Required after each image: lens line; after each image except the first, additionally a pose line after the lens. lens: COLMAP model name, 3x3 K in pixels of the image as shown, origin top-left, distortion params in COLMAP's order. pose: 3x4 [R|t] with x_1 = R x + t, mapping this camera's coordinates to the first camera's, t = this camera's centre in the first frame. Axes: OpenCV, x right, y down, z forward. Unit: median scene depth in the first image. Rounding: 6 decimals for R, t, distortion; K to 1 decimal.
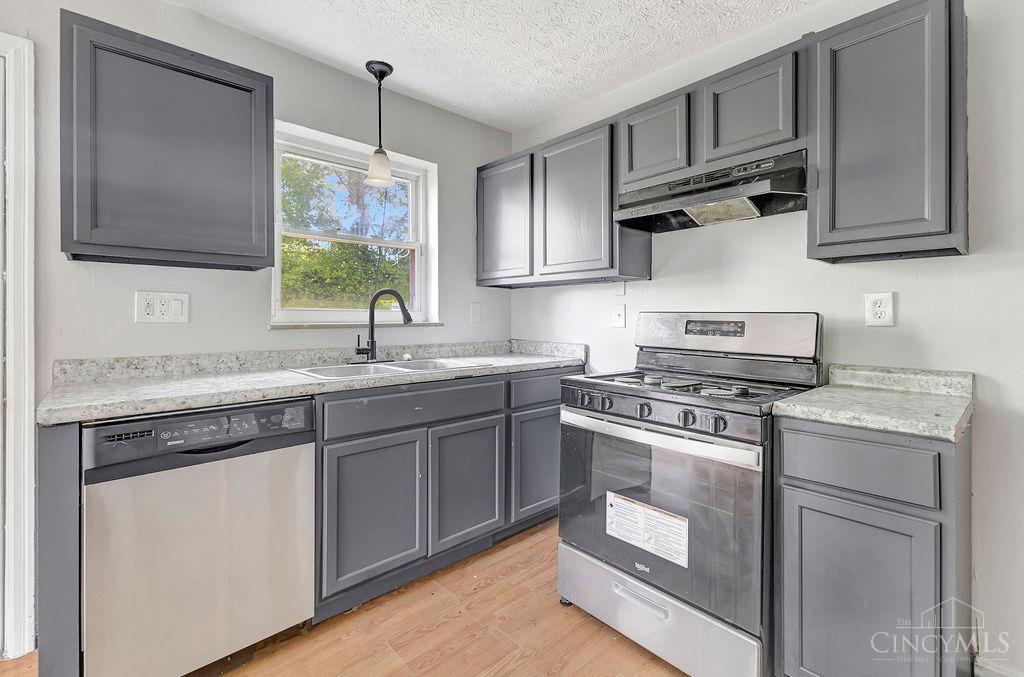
lens RADIAL K [[448.6, 0, 513.8], [0, 448.6, 324.7], [0, 0, 1]] dist [0.004687, -0.001334]
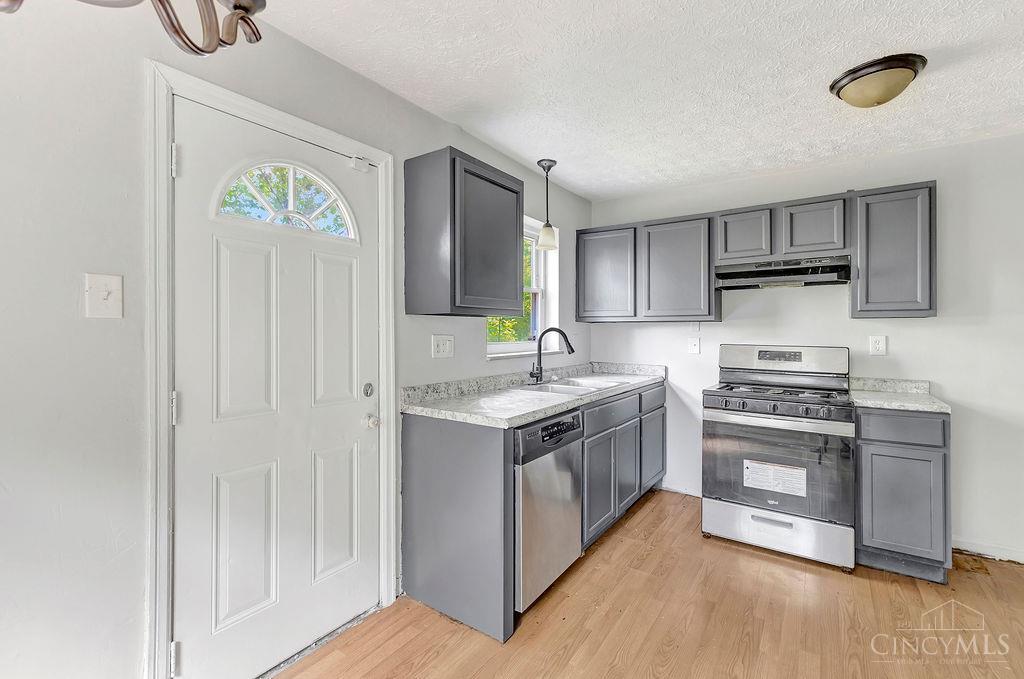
lens RADIAL K [[454.8, 0, 509.8], [0, 454.8, 336.4], [0, 0, 1]] dist [0.004274, 0.000233]
pose [[0.974367, -0.003047, 0.224945, -0.942136], [0.004131, 0.999982, -0.004348, -0.064935], [-0.224928, 0.005166, 0.974362, -0.389533]]
